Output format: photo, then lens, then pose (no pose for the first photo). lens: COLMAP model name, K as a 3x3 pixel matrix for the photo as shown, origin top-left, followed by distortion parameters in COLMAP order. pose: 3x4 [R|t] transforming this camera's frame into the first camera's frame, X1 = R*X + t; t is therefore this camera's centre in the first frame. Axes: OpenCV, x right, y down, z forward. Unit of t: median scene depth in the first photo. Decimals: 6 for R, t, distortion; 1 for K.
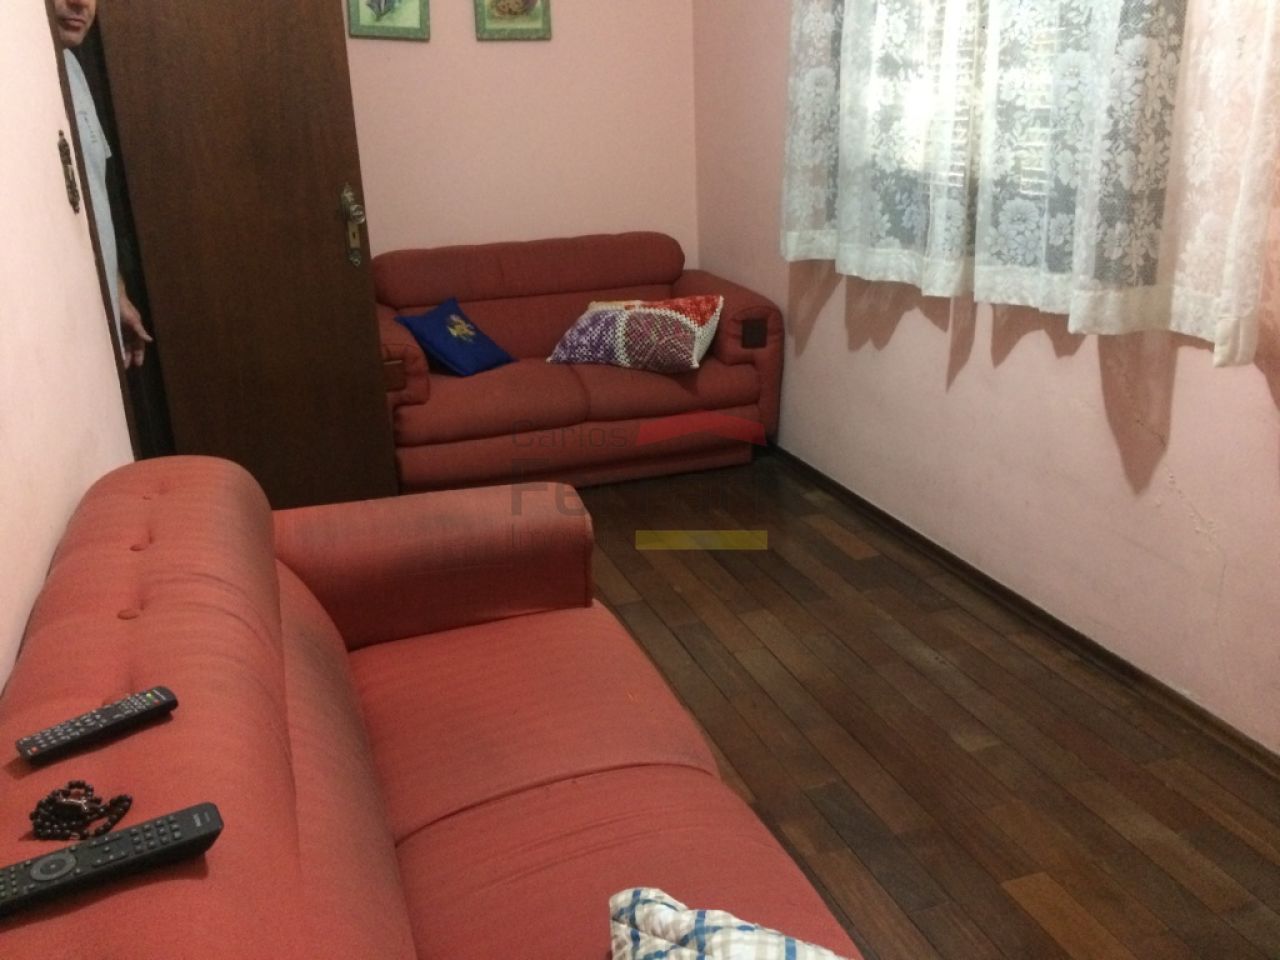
lens RADIAL K [[1107.8, 0, 640.0], [0, 1107.8, 480.0], [0, 0, 1]] dist [0.077483, -0.158050]
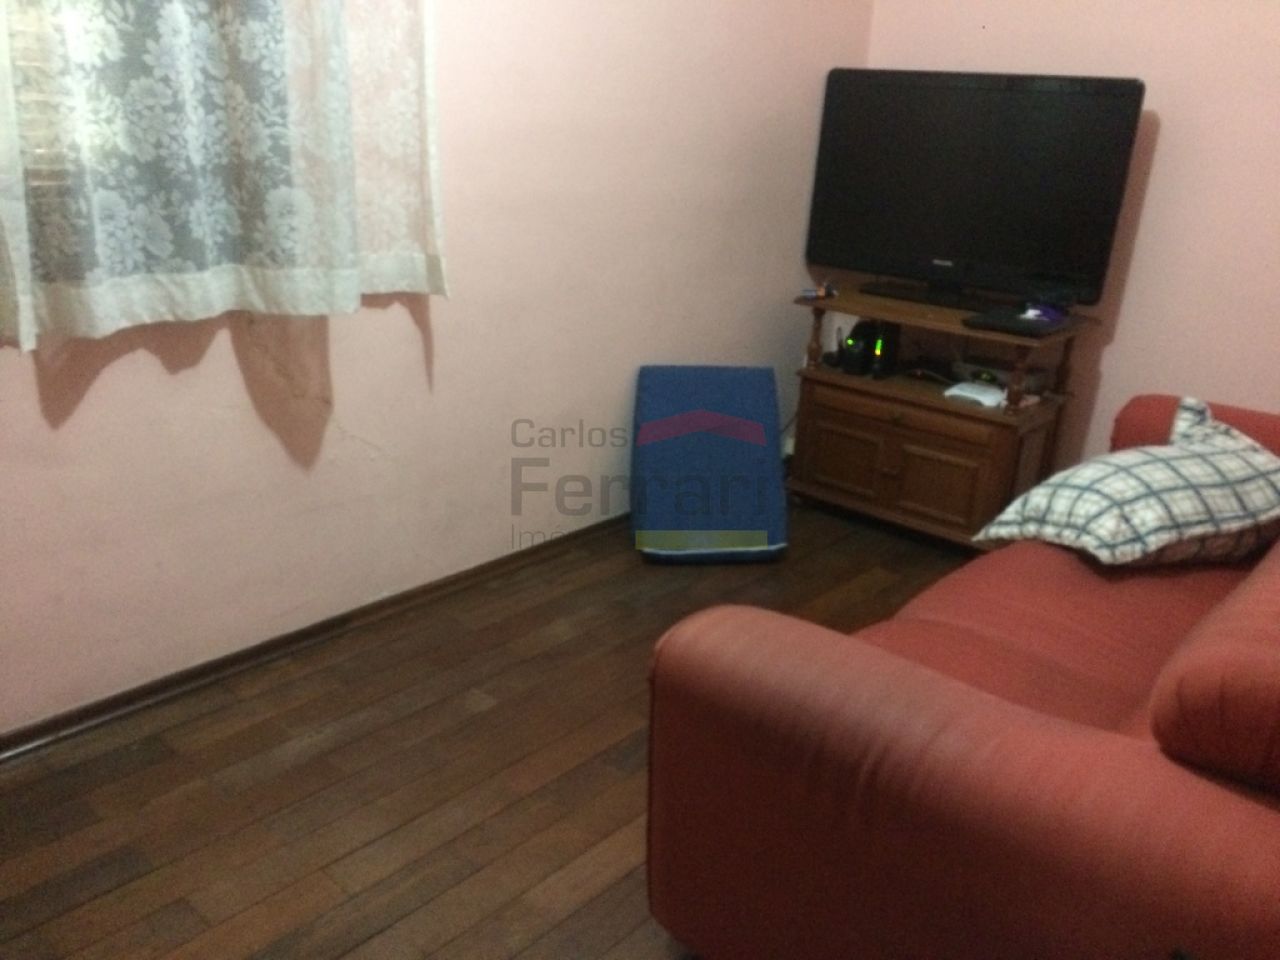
lens RADIAL K [[1032.4, 0, 640.0], [0, 1032.4, 480.0], [0, 0, 1]] dist [0.067474, 0.216786]
pose [[-0.481913, -0.292562, 0.825935, -0.523895], [0.250691, 0.857173, 0.449899, -0.347765], [-0.839592, 0.423866, -0.339740, 1.123413]]
